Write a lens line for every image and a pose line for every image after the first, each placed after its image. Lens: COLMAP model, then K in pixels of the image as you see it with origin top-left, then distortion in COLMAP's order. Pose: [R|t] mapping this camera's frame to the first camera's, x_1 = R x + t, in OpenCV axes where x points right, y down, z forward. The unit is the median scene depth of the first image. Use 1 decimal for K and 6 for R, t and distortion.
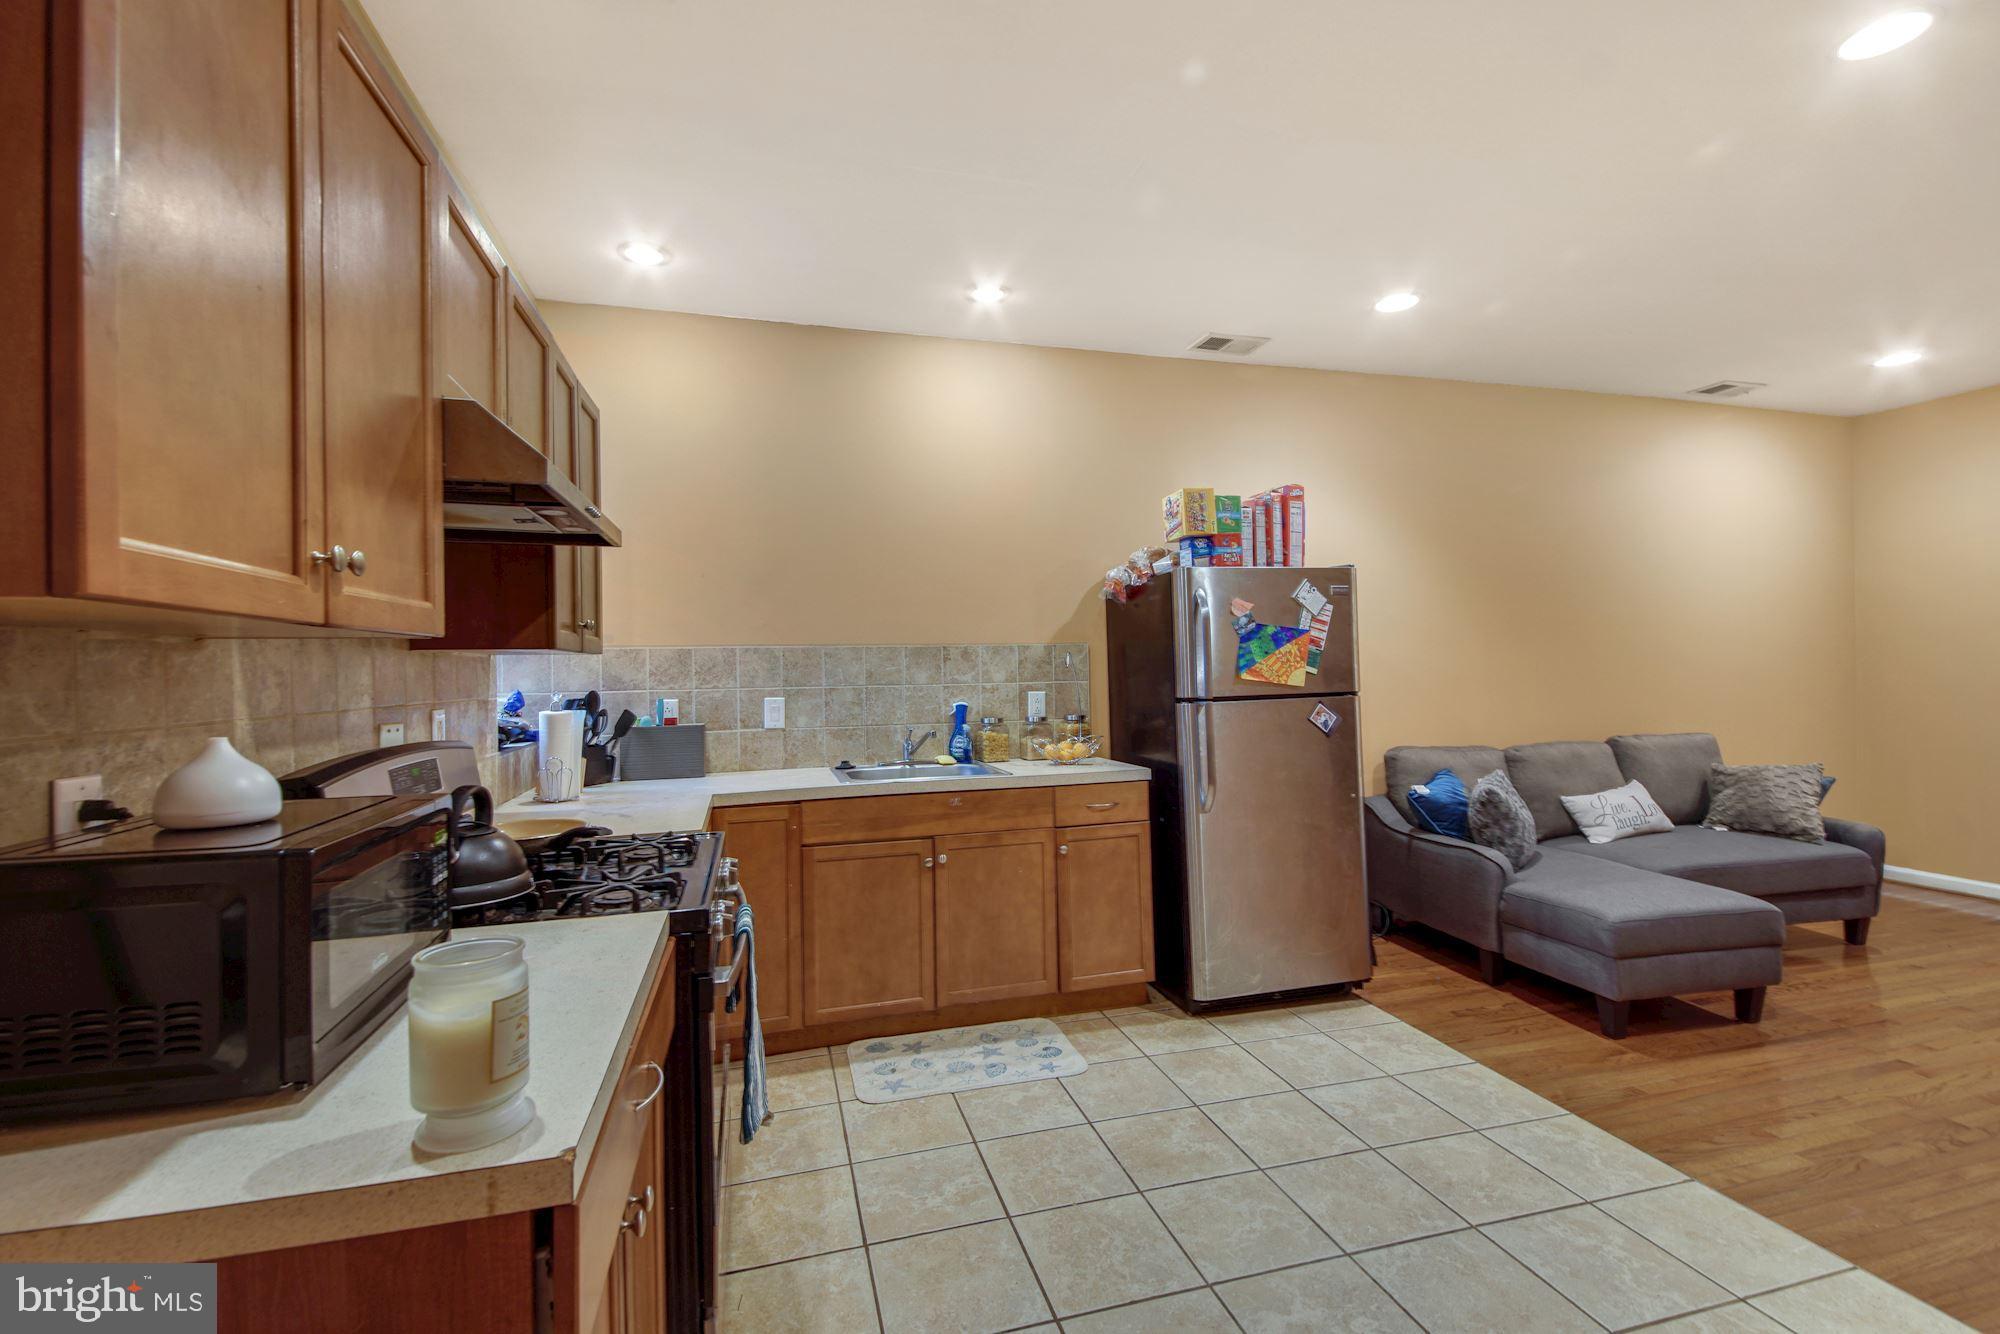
lens RADIAL K [[859.4, 0, 994.2], [0, 859.4, 667.6], [0, 0, 1]] dist [0.028362, -0.013590]
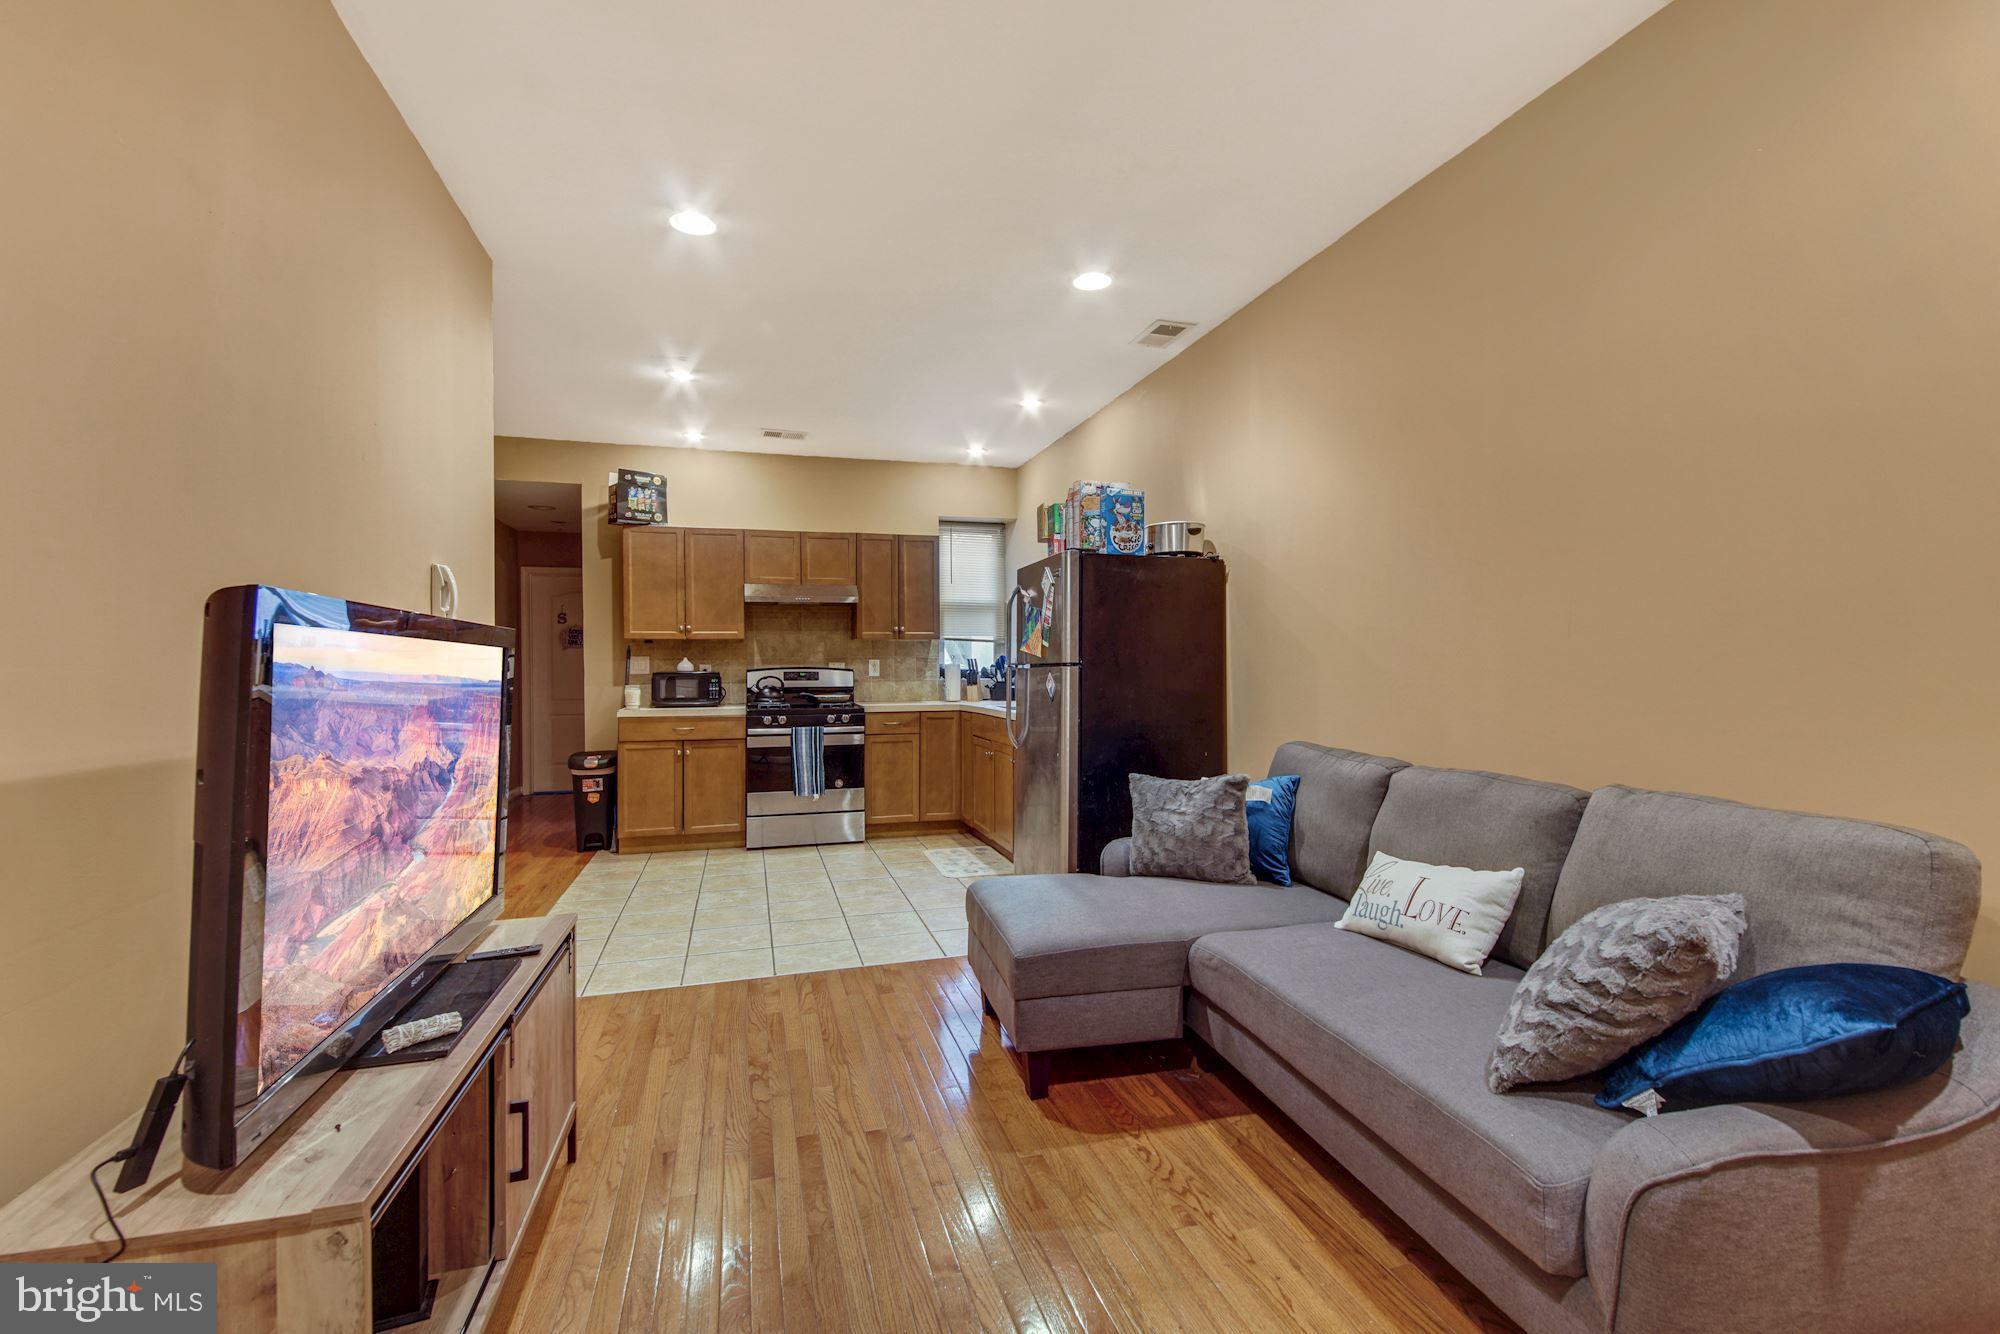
lens RADIAL K [[865.1, 0, 996.0], [0, 865.1, 654.9], [0, 0, 1]] dist [0.027477, -0.013550]
pose [[0.014045, 0.007181, -0.999876, 1.546524], [0.007872, 0.999942, 0.007293, 0.008997], [0.999870, -0.007974, 0.013987, 0.907427]]
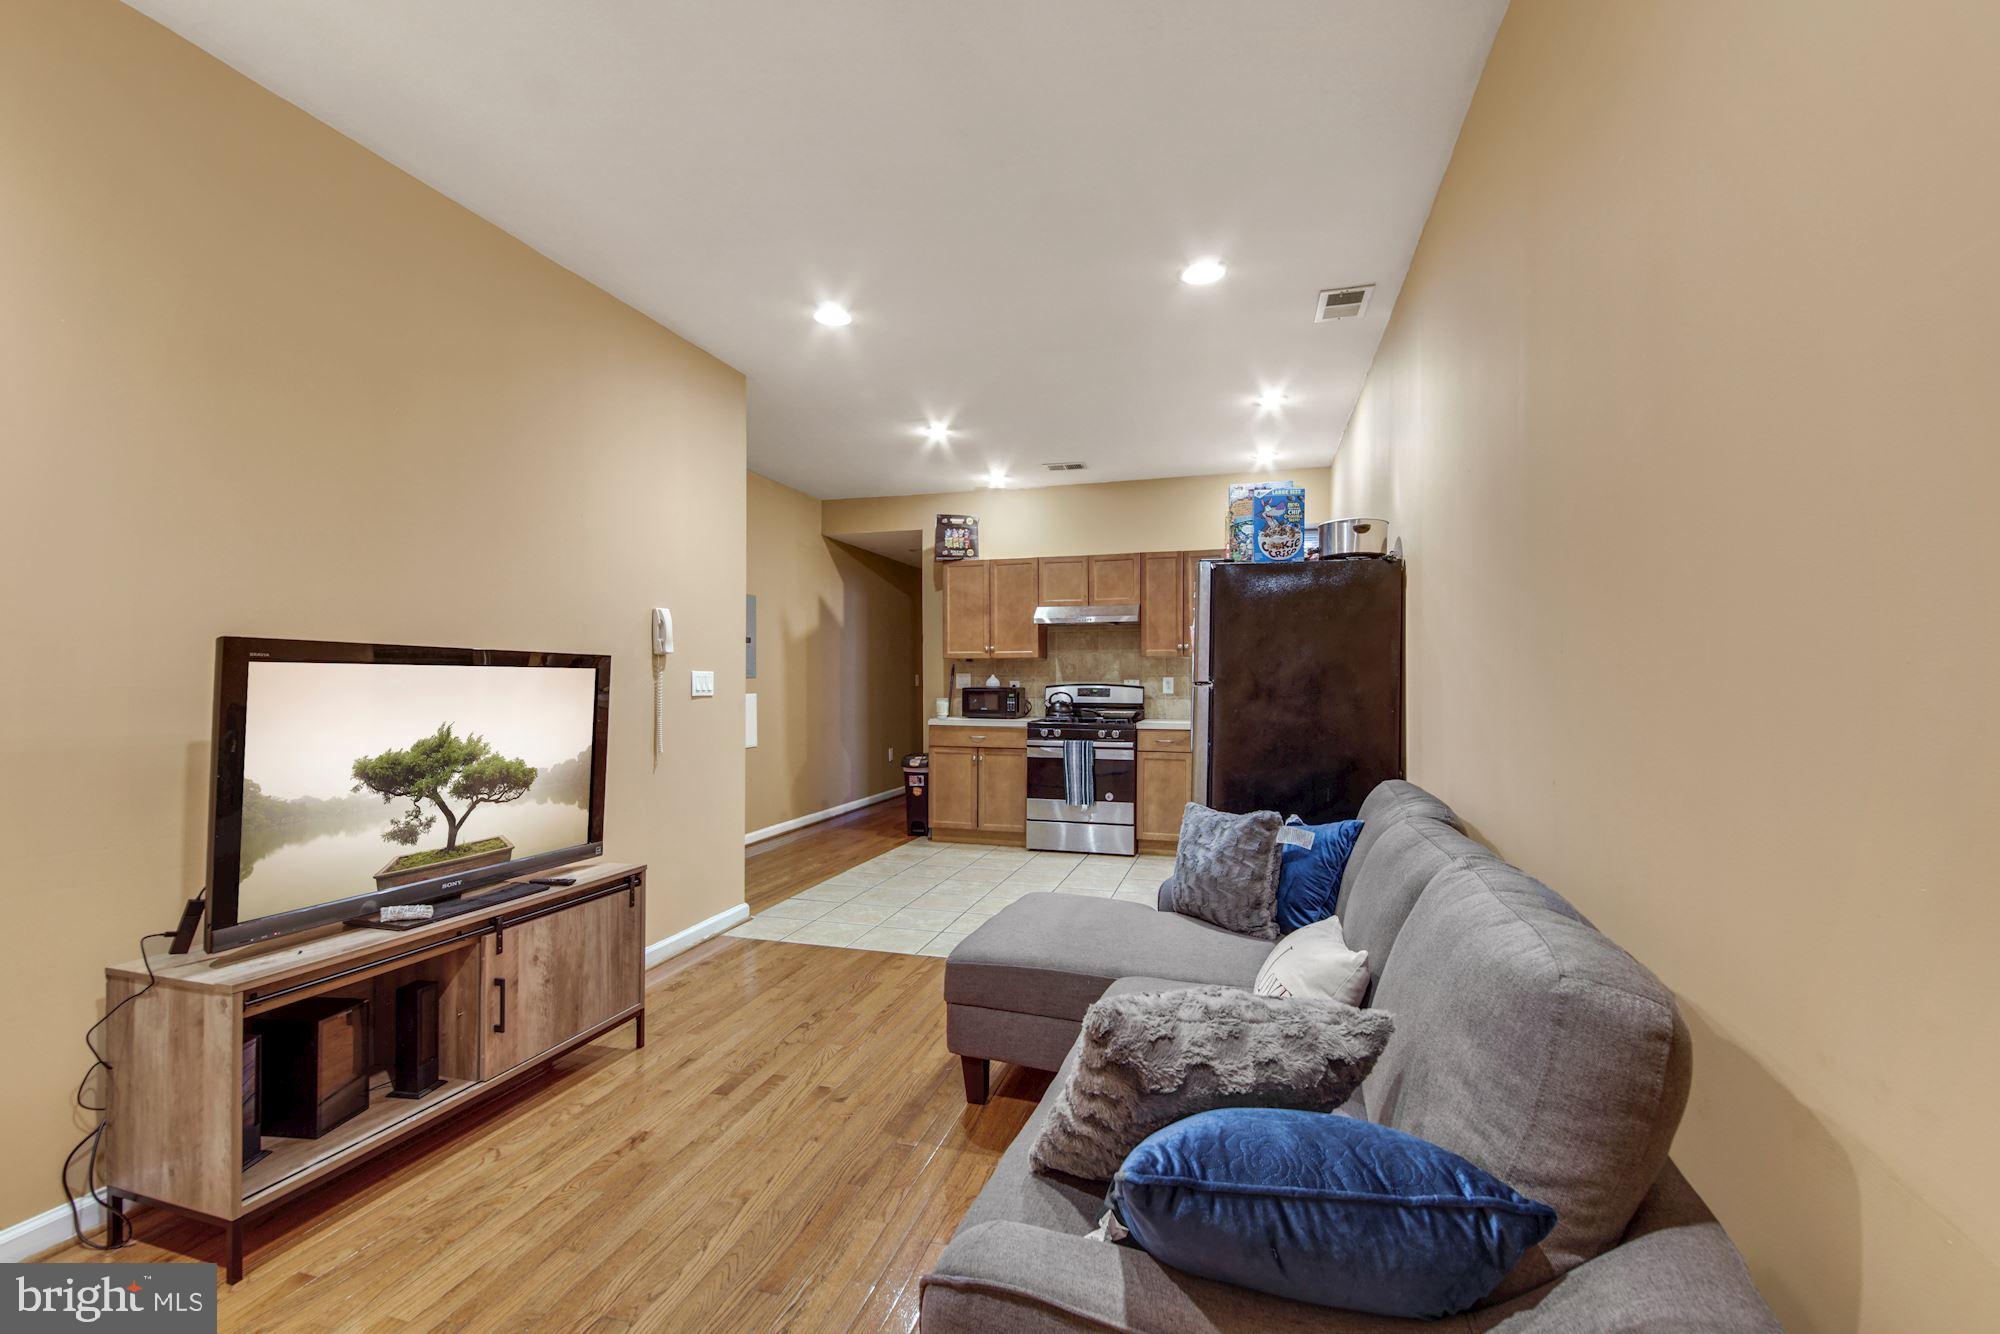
lens RADIAL K [[859.4, 0, 994.2], [0, 859.4, 667.6], [0, 0, 1]] dist [0.028362, -0.013590]
pose [[-0.531526, 0.003614, -0.847035, 1.445995], [0.009789, 0.999950, -0.001877, 0.010143], [0.846986, -0.009289, -0.531535, 1.362915]]
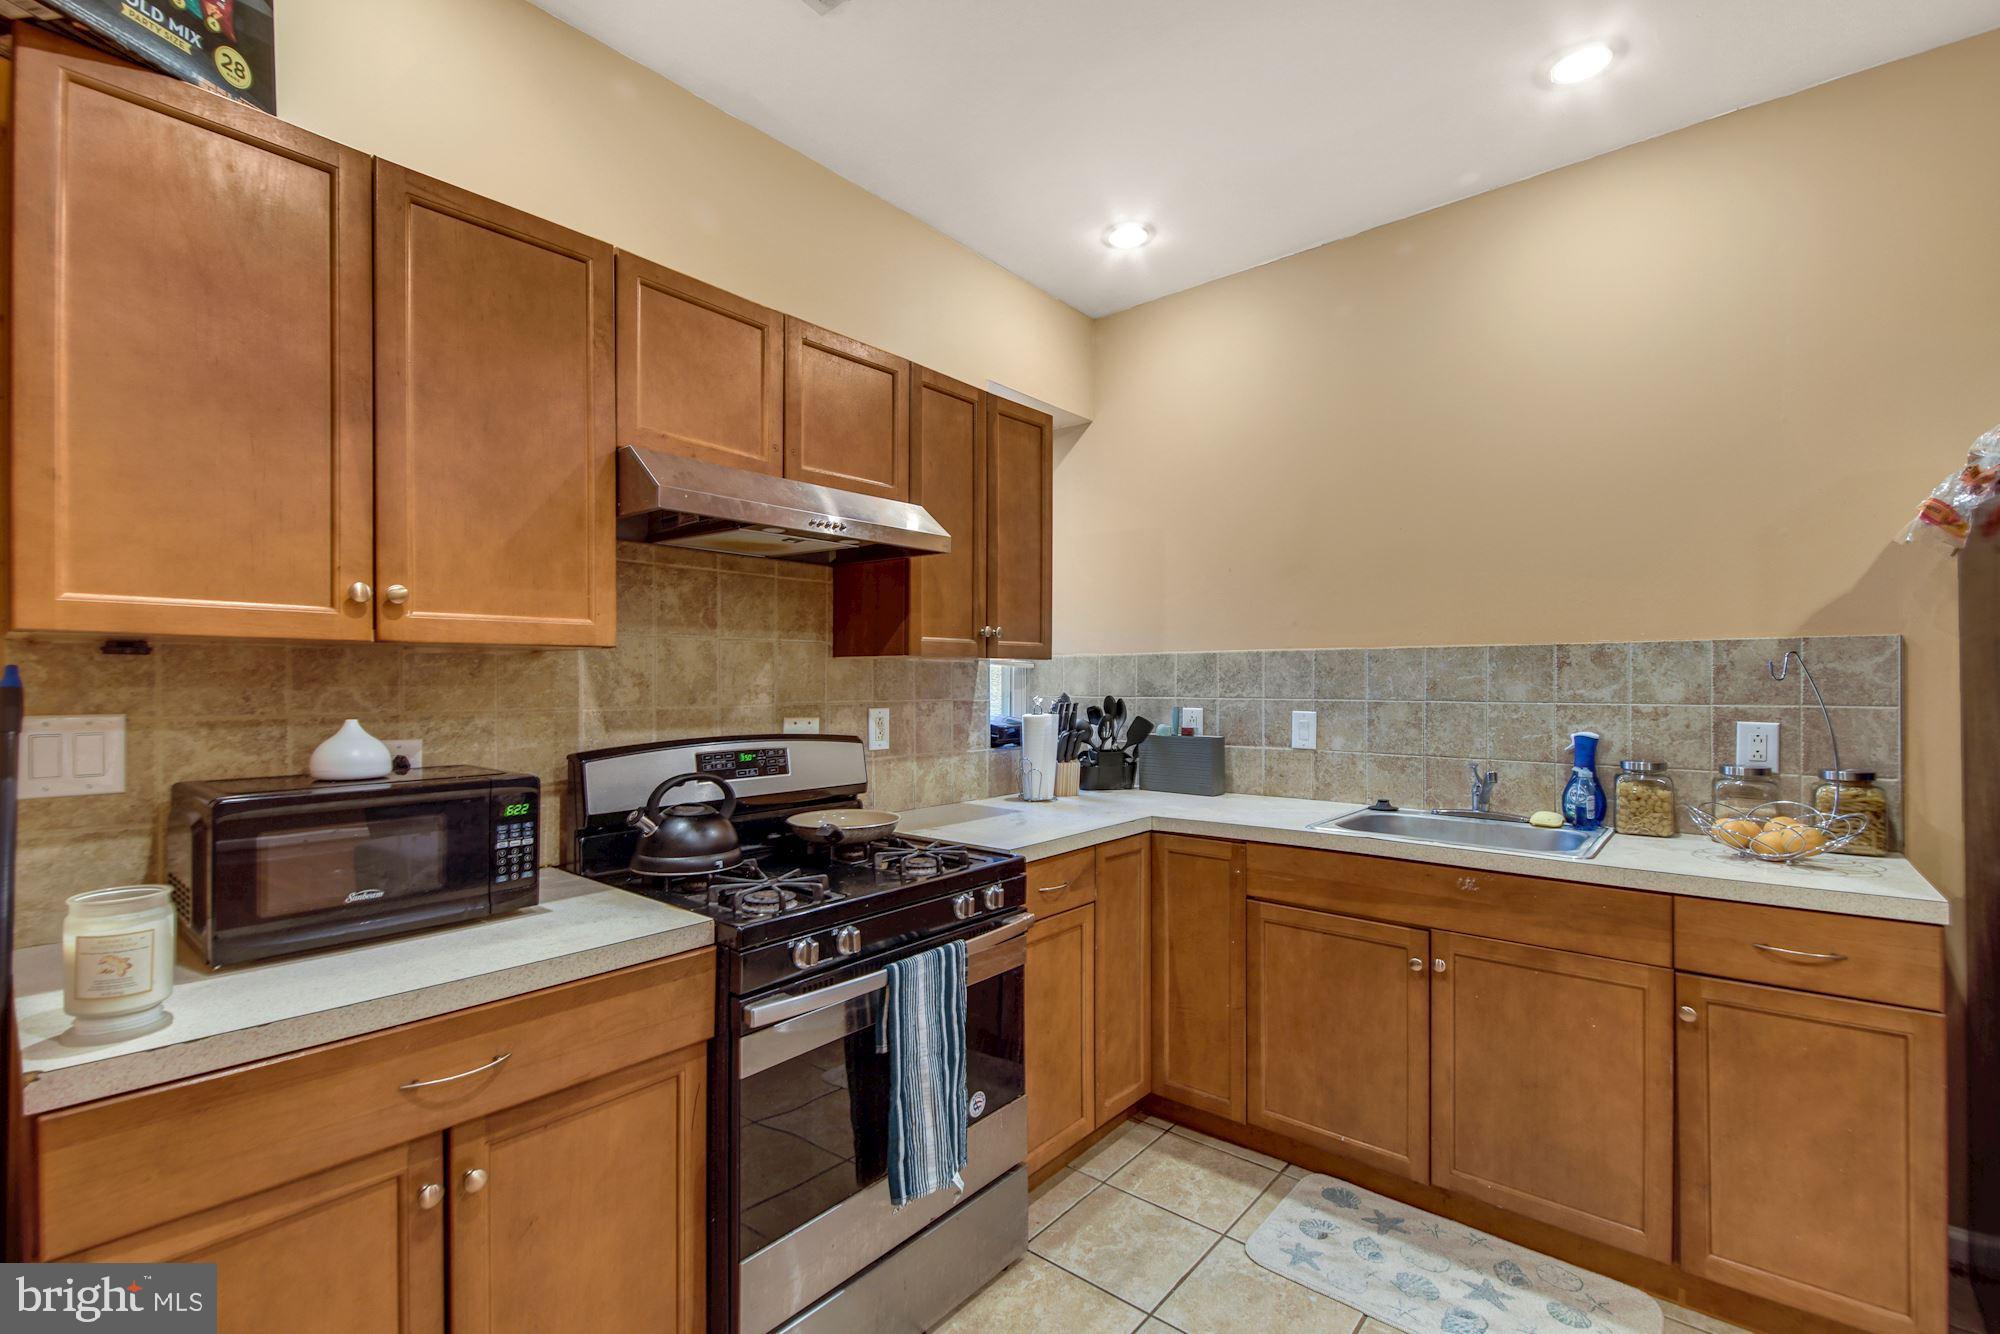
lens RADIAL K [[866.1, 0, 995.0], [0, 866.1, 679.8], [0, 0, 1]] dist [0.030897, -0.020858]
pose [[0.562848, 0.015521, -0.826415, 0.275578], [-0.007096, 0.999878, 0.013946, -0.004658], [0.826530, -0.001985, 0.562889, 0.309253]]
